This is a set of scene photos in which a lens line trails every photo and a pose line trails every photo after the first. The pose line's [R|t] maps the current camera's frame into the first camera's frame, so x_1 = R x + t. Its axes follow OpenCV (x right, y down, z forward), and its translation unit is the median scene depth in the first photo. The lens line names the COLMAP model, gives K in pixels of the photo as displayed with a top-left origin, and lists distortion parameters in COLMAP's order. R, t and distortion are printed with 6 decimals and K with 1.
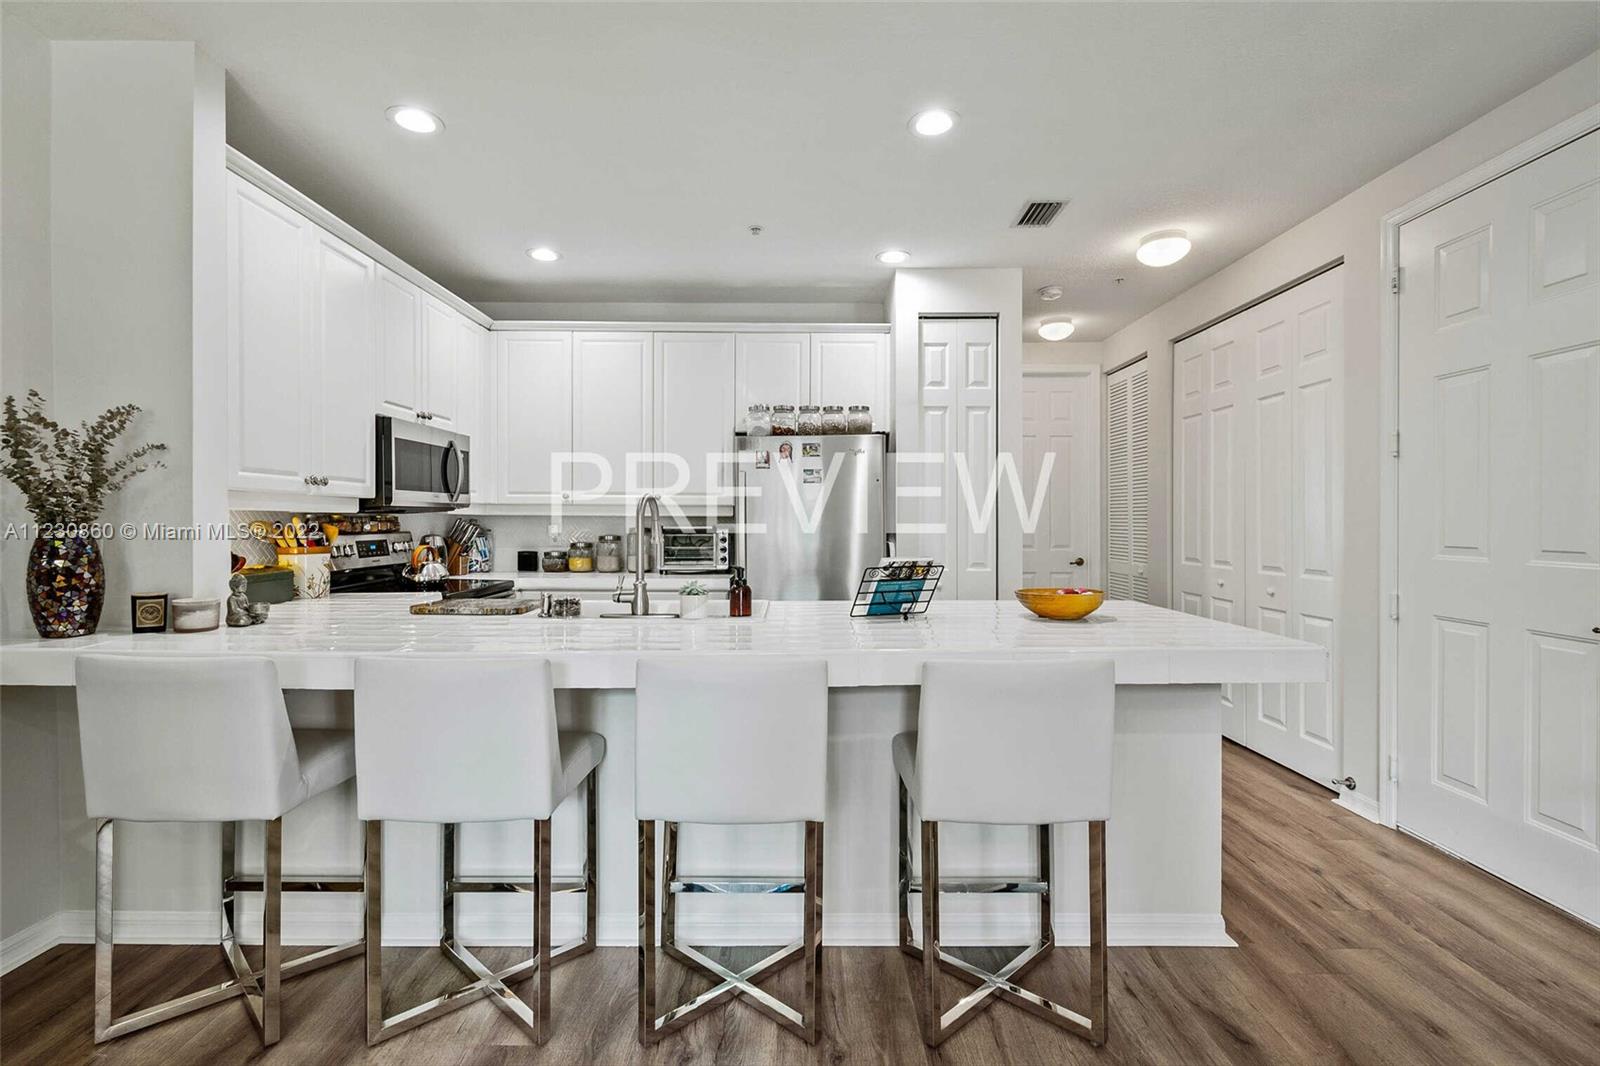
lens RADIAL K [[719.9, 0, 796.6], [0, 719.9, 516.4], [0, 0, 1]] dist [0.005005, -0.000503]
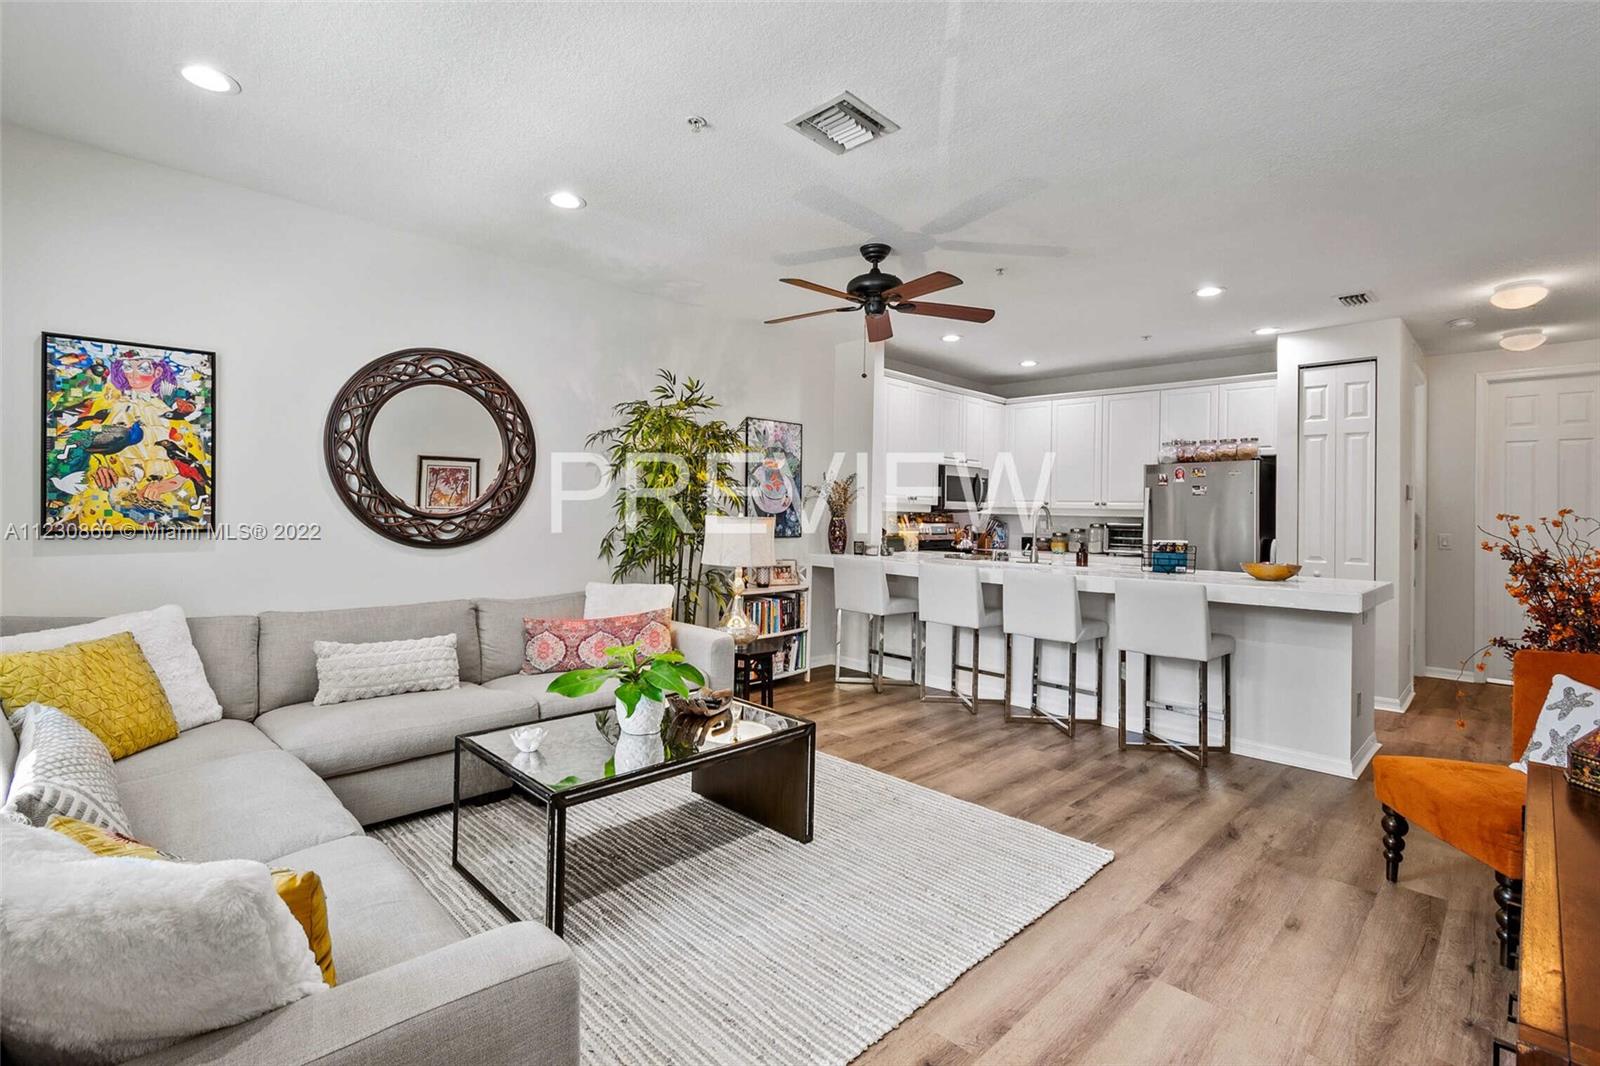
lens RADIAL K [[719.9, 0, 802.4], [0, 719.9, 504.5], [0, 0, 1]] dist [0.005005, -0.000503]
pose [[0.713995, 0.004326, -0.700137, 0.532699], [-0.015474, 0.999834, -0.009603, -0.001743], [0.699980, 0.017690, 0.713944, -0.678697]]
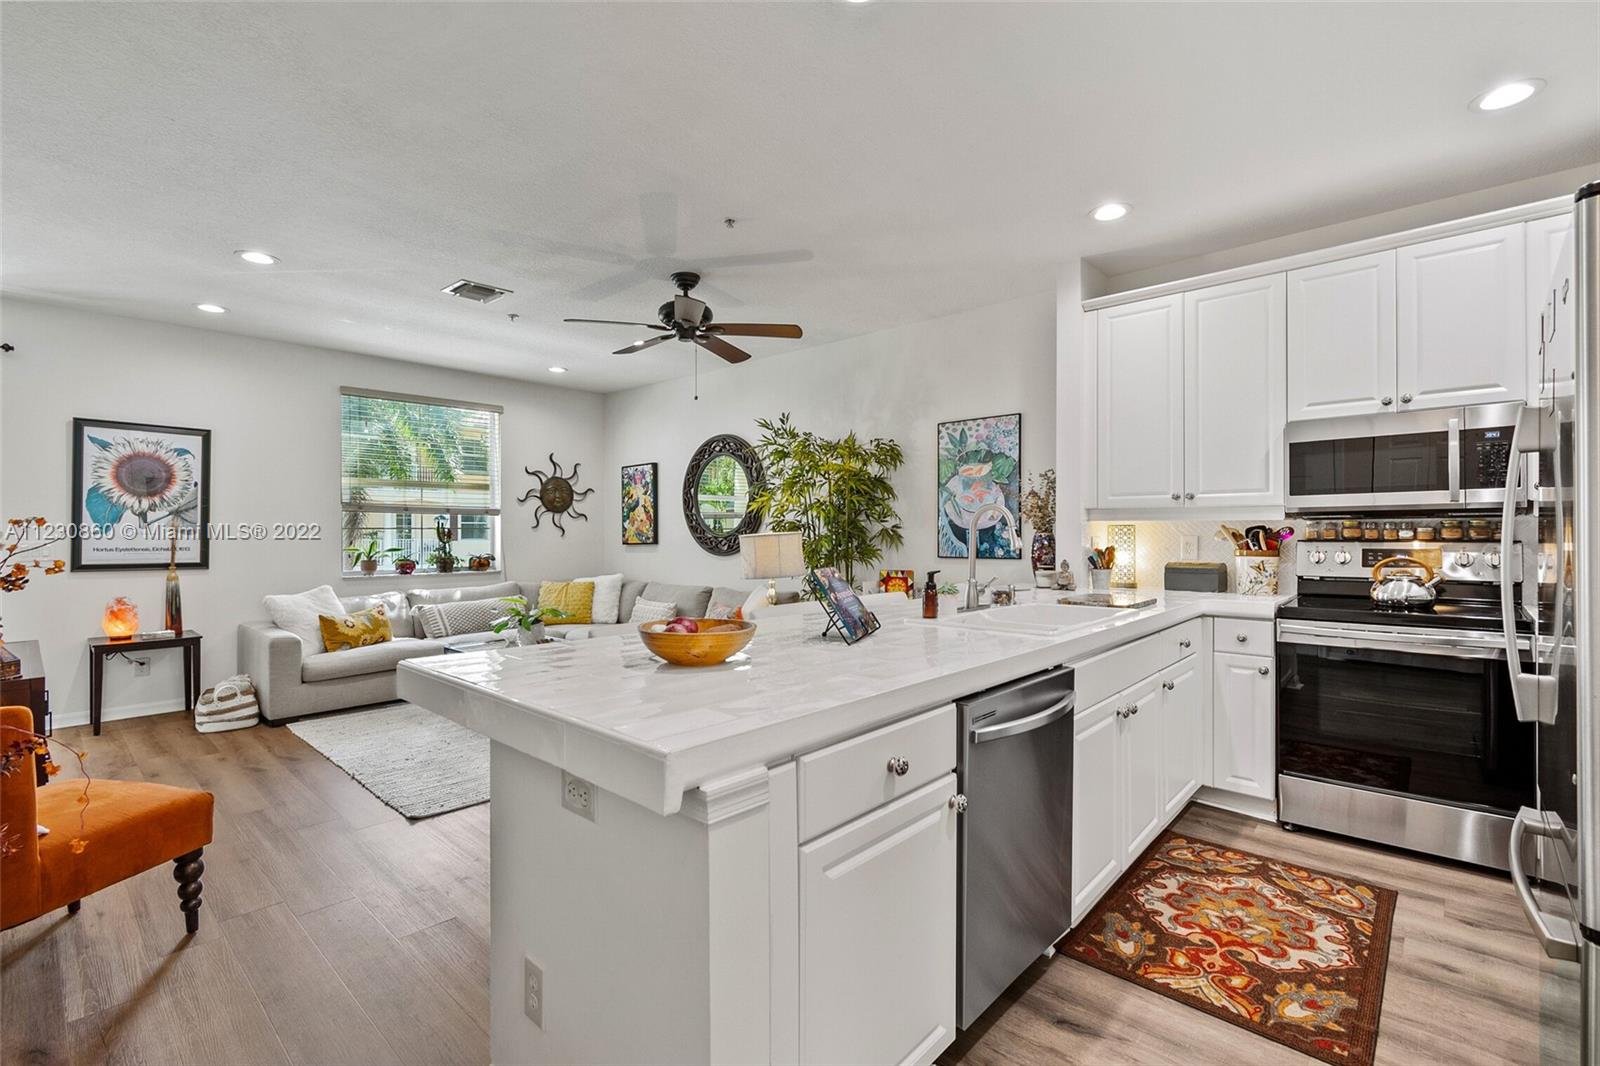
lens RADIAL K [[719.9, 0, 805.4], [0, 719.9, 529.2], [0, 0, 1]] dist [0.005005, -0.000503]
pose [[-0.666829, 0.002350, -0.745207, 0.576804], [0.008254, 0.999957, -0.004232, 0.006550], [0.745165, -0.008974, -0.666819, 1.078101]]
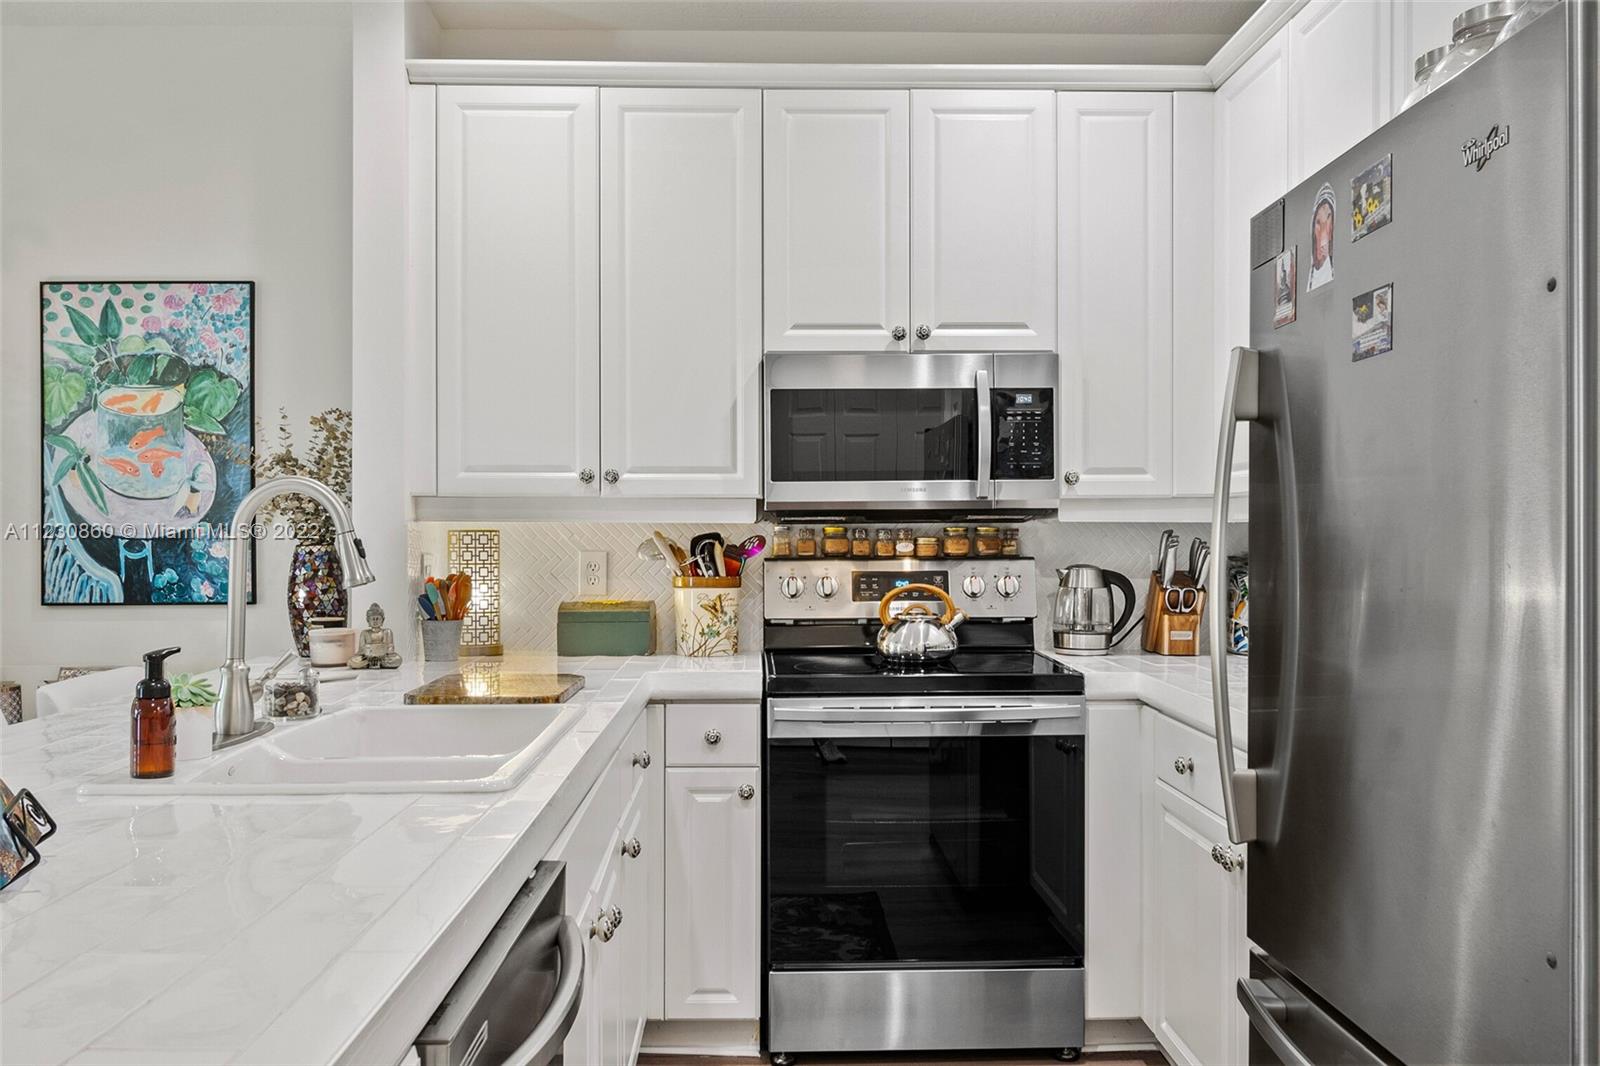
lens RADIAL K [[1339.9, 0, 793.7], [0, 1339.9, 556.8], [0, 0, 1]] dist [-0.002413, -0.002858]
pose [[0.030609, 0.015385, -0.999413, 0.460405], [0.005906, 0.999861, 0.015572, 0.005233], [0.999514, -0.006380, 0.030514, 0.911935]]
